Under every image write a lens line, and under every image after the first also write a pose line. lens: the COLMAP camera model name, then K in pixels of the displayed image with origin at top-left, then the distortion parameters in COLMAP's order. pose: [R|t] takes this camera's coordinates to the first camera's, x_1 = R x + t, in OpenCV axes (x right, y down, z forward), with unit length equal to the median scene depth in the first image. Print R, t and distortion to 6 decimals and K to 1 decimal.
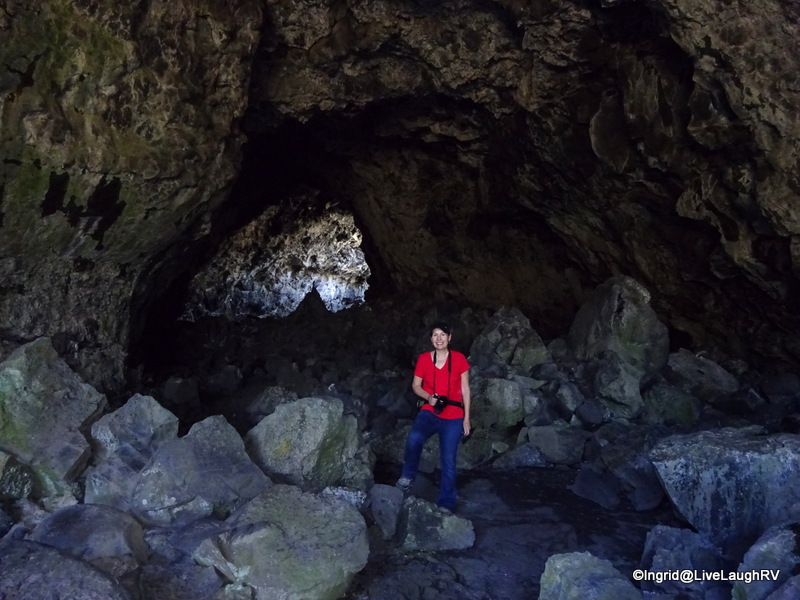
lens RADIAL K [[588.5, 0, 399.0], [0, 588.5, 300.0], [0, 0, 1]] dist [0.008593, -0.000491]
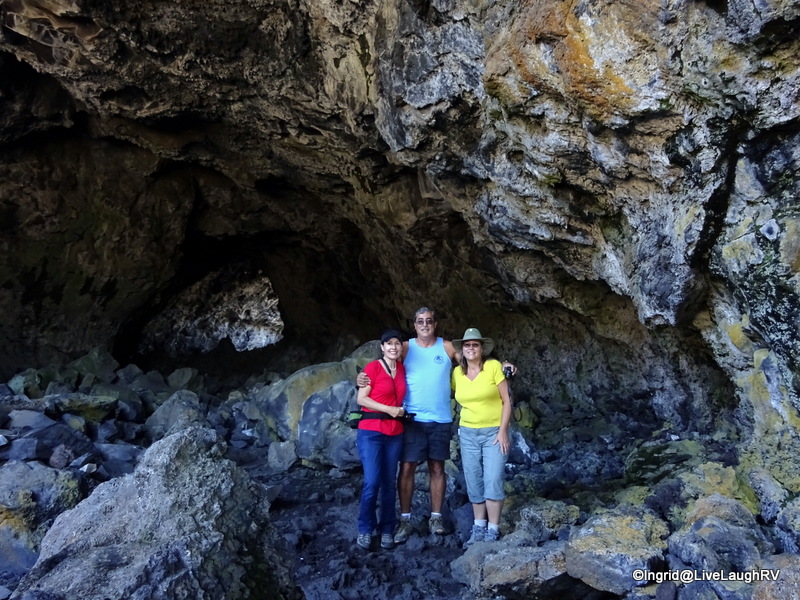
lens RADIAL K [[588.5, 0, 401.1], [0, 588.5, 301.2], [0, 0, 1]] dist [0.008593, -0.000491]
pose [[0.996356, 0.042616, 0.073881, 0.309553], [-0.035832, 0.995222, -0.090825, 0.024450], [-0.077399, 0.087847, 0.993123, -0.934638]]
